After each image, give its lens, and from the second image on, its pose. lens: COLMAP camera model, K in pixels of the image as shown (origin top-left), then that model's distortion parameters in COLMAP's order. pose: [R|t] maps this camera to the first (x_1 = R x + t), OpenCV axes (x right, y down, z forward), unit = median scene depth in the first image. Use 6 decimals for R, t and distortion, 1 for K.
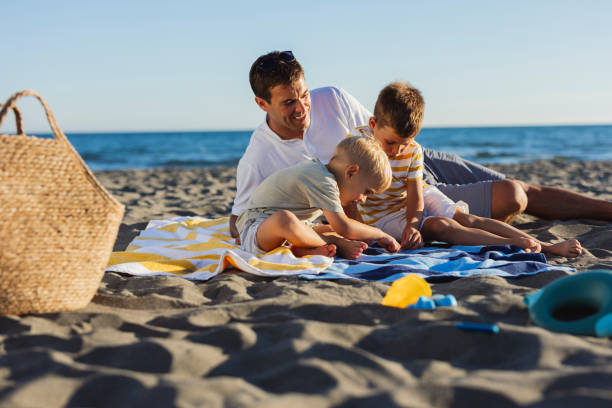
lens RADIAL K [[974.4, 0, 306.8], [0, 974.4, 203.2], [0, 0, 1]] dist [0.003185, 0.148305]
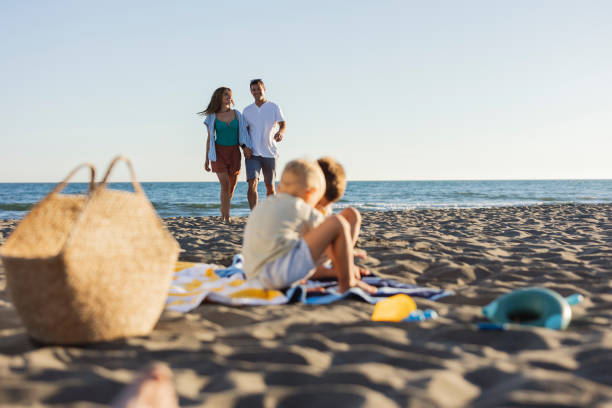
lens RADIAL K [[925.9, 0, 305.6], [0, 925.9, 202.6], [0, 0, 1]] dist [0.003522, 0.126842]
pose [[0.943789, 0.004036, 0.330523, -0.449555], [0.015207, 0.998336, -0.055616, 0.013286], [-0.330198, 0.057516, 0.942158, -0.177893]]
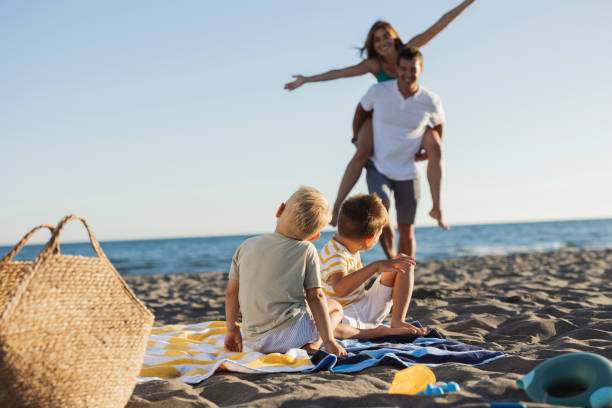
lens RADIAL K [[925.9, 0, 305.6], [0, 925.9, 202.6], [0, 0, 1]] dist [0.003522, 0.126842]
pose [[0.984152, -0.022824, 0.175852, -0.212166], [0.042611, 0.993064, -0.109578, -0.002970], [-0.172132, 0.115335, 0.978299, -0.064231]]
